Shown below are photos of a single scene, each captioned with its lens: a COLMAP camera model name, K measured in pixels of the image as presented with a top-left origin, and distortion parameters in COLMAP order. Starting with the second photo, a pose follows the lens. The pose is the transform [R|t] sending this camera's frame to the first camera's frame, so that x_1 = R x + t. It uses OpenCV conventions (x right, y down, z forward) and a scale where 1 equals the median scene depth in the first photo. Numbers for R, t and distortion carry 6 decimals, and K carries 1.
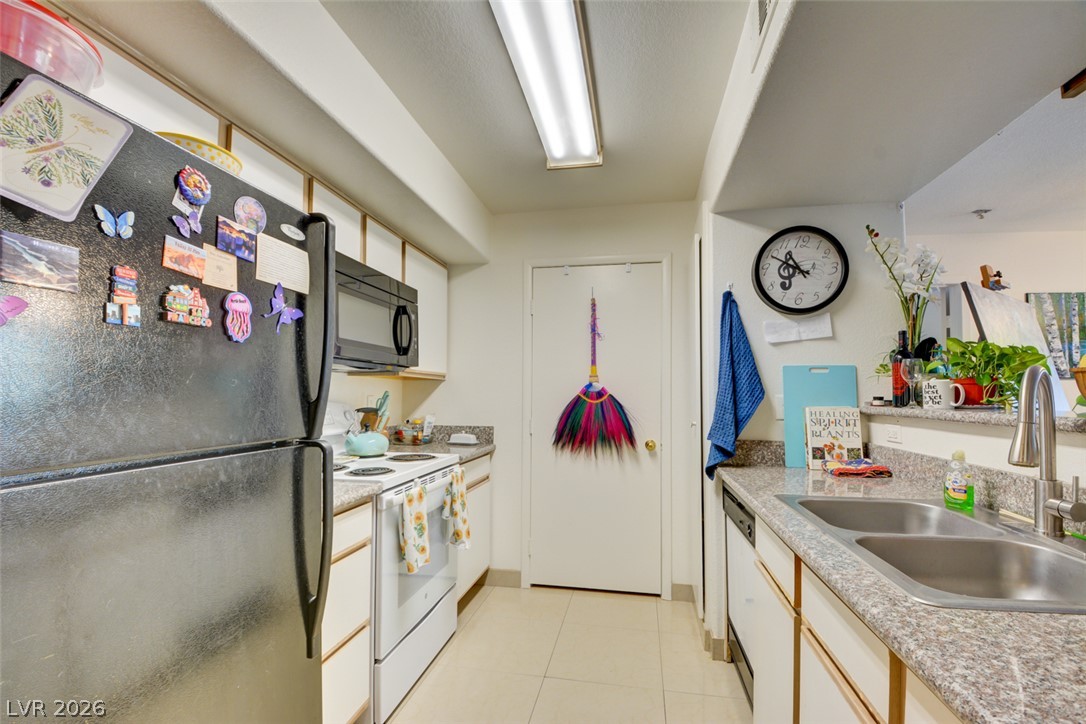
lens RADIAL K [[475.8, 0, 548.5], [0, 475.8, 383.6], [0, 0, 1]] dist [-0.003659, -0.011813]
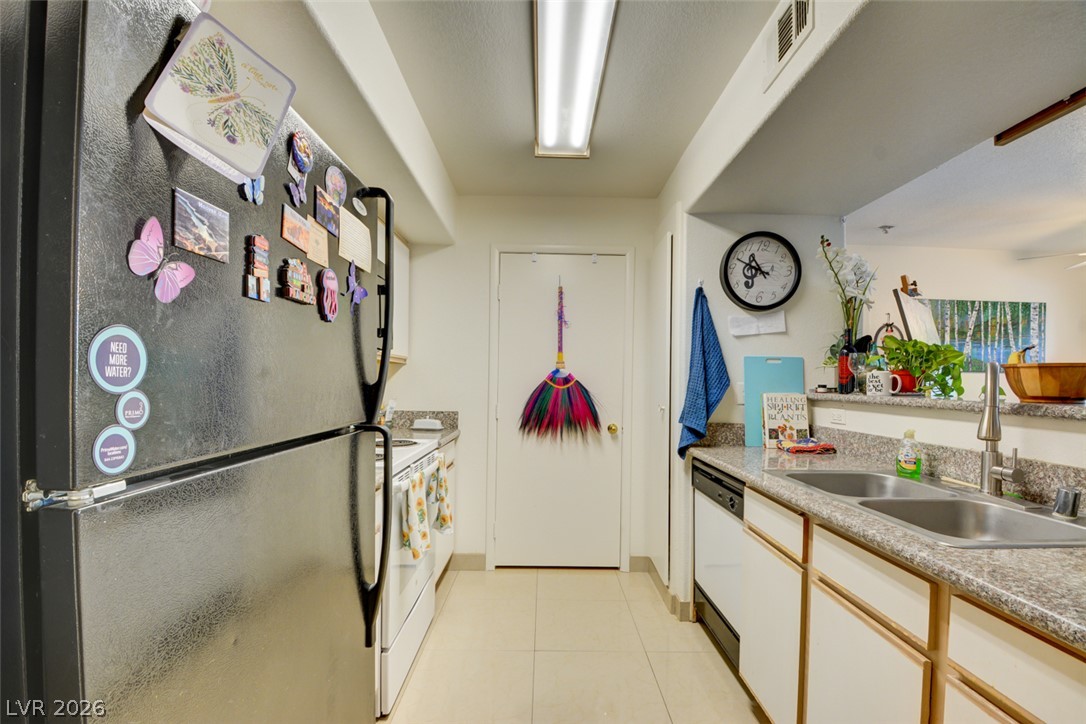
lens RADIAL K [[474.3, 0, 549.8], [0, 474.3, 383.6], [0, 0, 1]] dist [0.012748, -0.024914]
pose [[0.980445, 0.008892, 0.196592, -0.181252], [-0.014831, 0.999476, 0.028758, 0.001093], [-0.196234, -0.031111, 0.980064, -0.009202]]
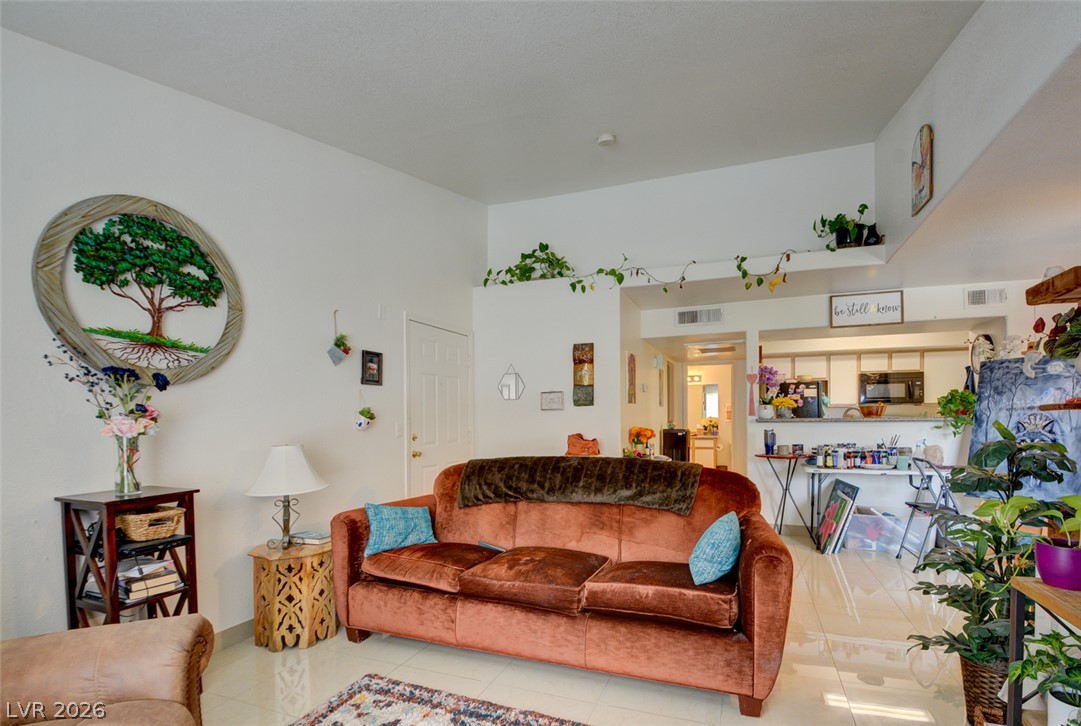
lens RADIAL K [[485.7, 0, 572.4], [0, 485.7, 423.7], [0, 0, 1]] dist [0.002254, -0.021938]
pose [[-0.164110, 0.009195, -0.986399, 3.068702], [0.029422, 0.999557, 0.004423, 0.014675], [0.986003, -0.028296, -0.164308, -0.502000]]
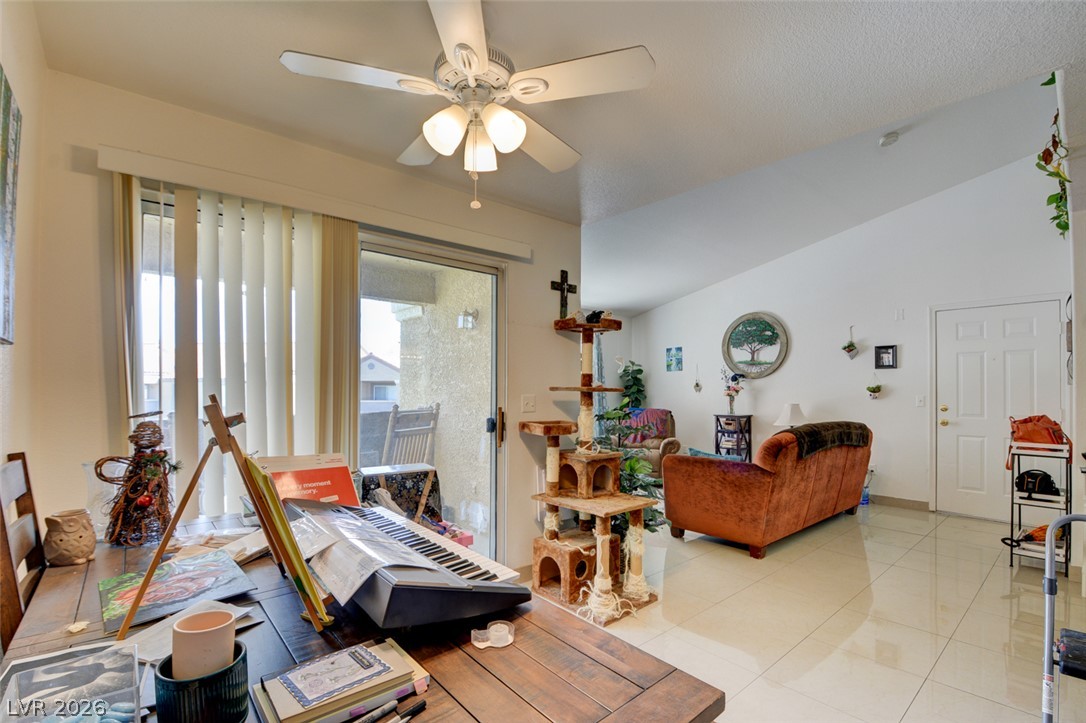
lens RADIAL K [[474.3, 0, 549.8], [0, 474.3, 383.1], [0, 0, 1]] dist [0.012748, -0.024914]
pose [[-0.777074, 0.001030, 0.629408, 1.298109], [-0.019444, 0.999482, -0.025643, 0.032339], [-0.629109, -0.032165, -0.776652, 1.472427]]
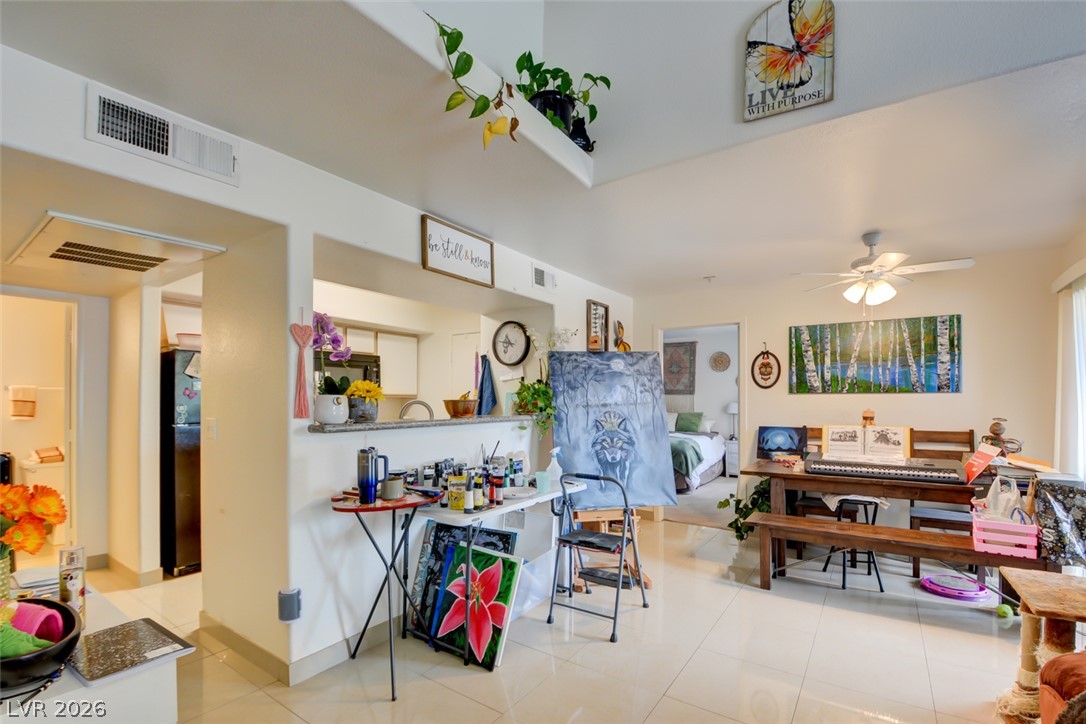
lens RADIAL K [[482.5, 0, 542.6], [0, 482.5, 397.7], [0, 0, 1]] dist [0.008817, -0.026846]
pose [[0.912770, -0.006337, -0.408424, 1.483574], [0.012799, 0.999832, 0.013090, -0.039531], [0.408272, -0.017175, 0.912699, -0.769006]]
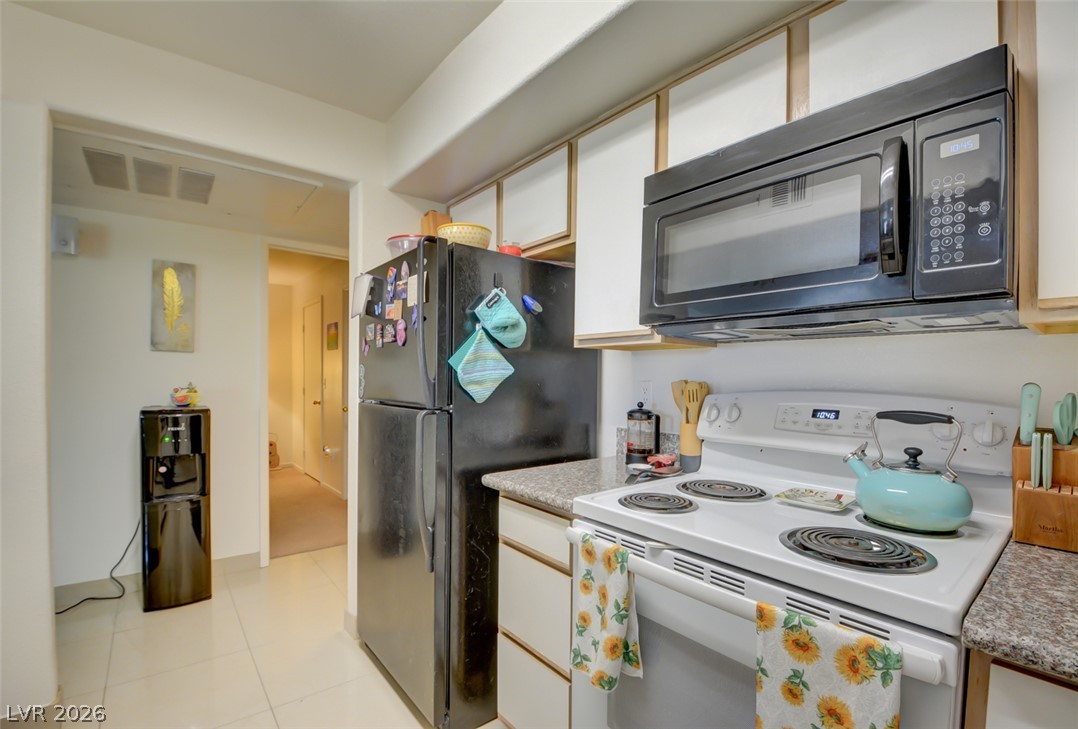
lens RADIAL K [[476.5, 0, 534.8], [0, 476.5, 384.7], [0, 0, 1]] dist [0.000982, -0.021564]
pose [[-0.646218, 0.000504, -0.763153, 0.183537], [0.002739, 0.999995, -0.001659, 0.028646], [0.763148, -0.003162, -0.646216, 1.155691]]
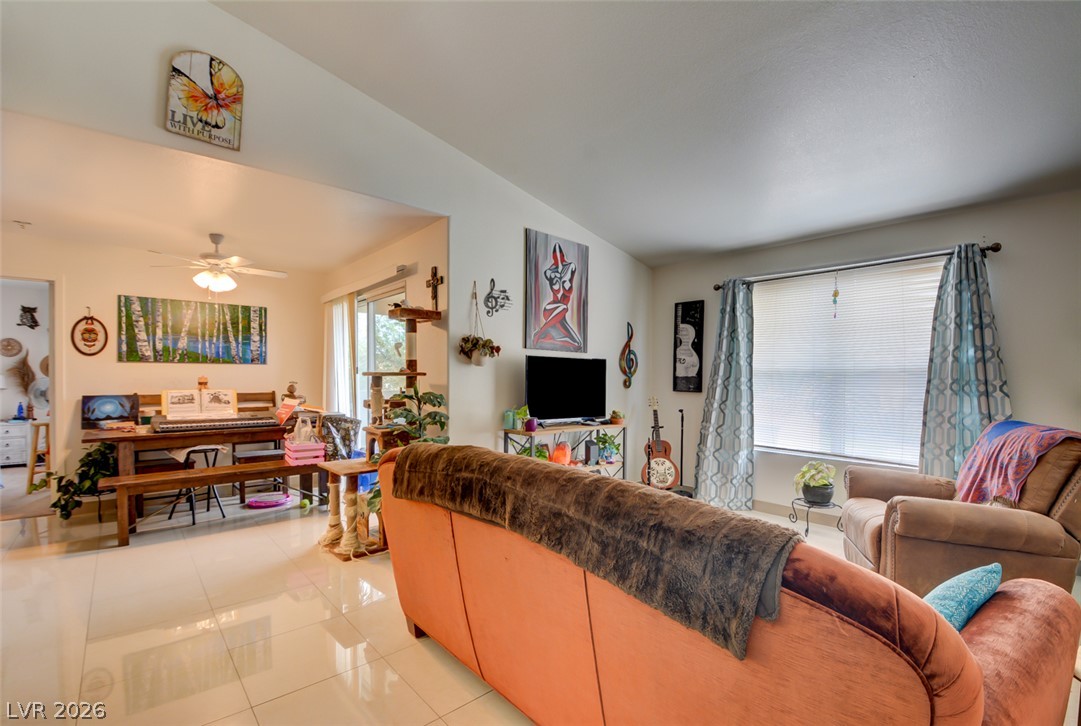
lens RADIAL K [[474.5, 0, 554.4], [0, 474.5, 383.6], [0, 0, 1]] dist [-0.000847, -0.020921]
pose [[0.598451, -0.012939, 0.801055, 1.117469], [-0.016609, 0.999454, 0.028551, -0.010032], [-0.800987, -0.030391, 0.597909, -1.152145]]
